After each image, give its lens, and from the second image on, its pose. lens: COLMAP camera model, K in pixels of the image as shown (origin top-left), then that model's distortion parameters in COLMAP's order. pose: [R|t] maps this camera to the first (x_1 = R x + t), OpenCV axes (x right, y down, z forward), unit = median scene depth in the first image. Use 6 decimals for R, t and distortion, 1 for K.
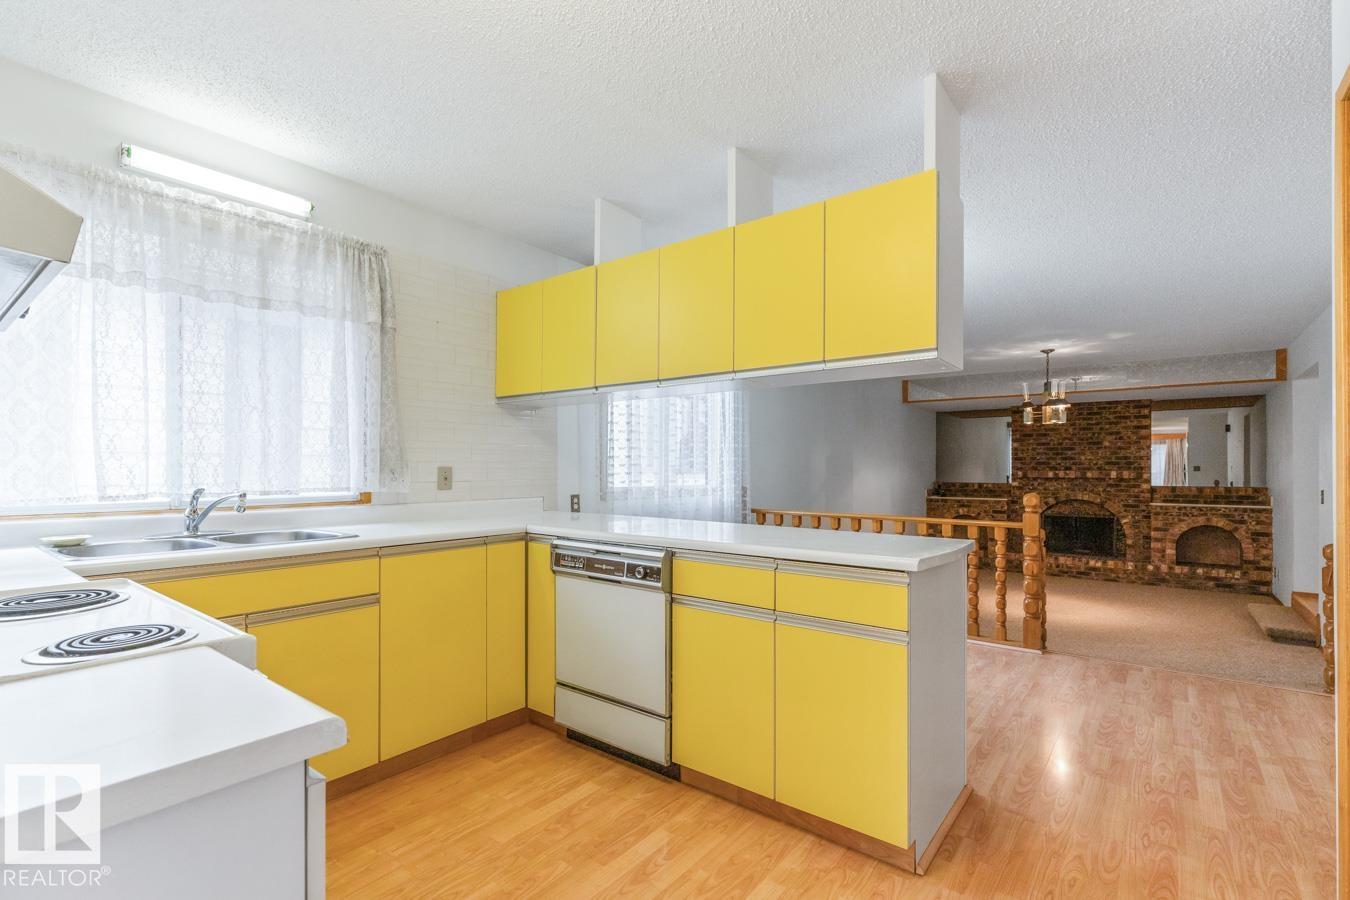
lens RADIAL K [[629.7, 0, 654.3], [0, 629.7, 471.3], [0, 0, 1]] dist [-0.002351, 0.000267]
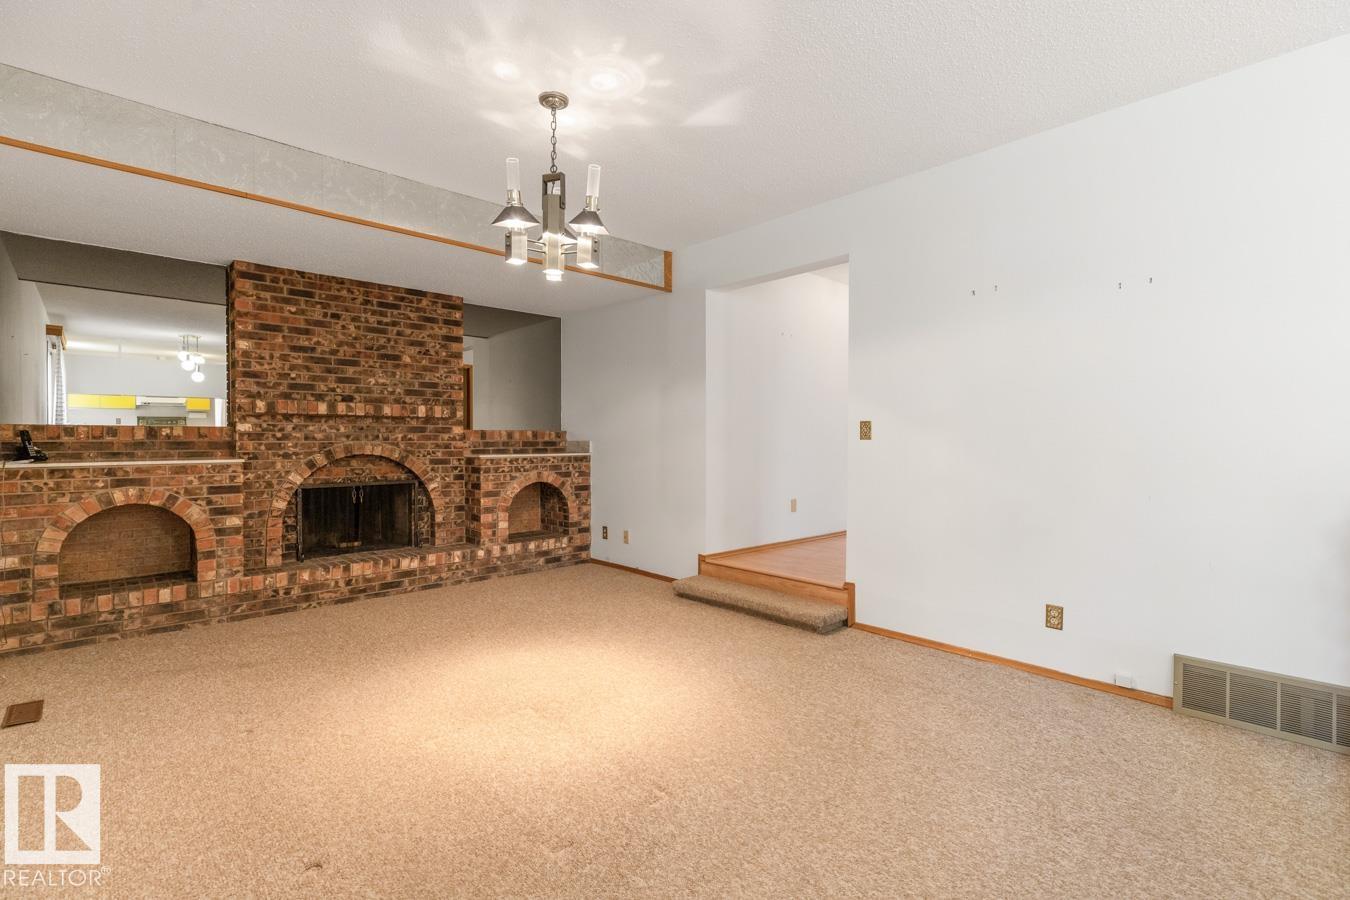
lens RADIAL K [[629.7, 0, 678.2], [0, 629.7, 443.5], [0, 0, 1]] dist [-0.002351, 0.000267]
pose [[0.120821, -0.014503, 0.992568, 0.167745], [-0.001182, 0.999890, 0.014754, 0.029005], [-0.992674, -0.002956, 0.120791, 0.725578]]
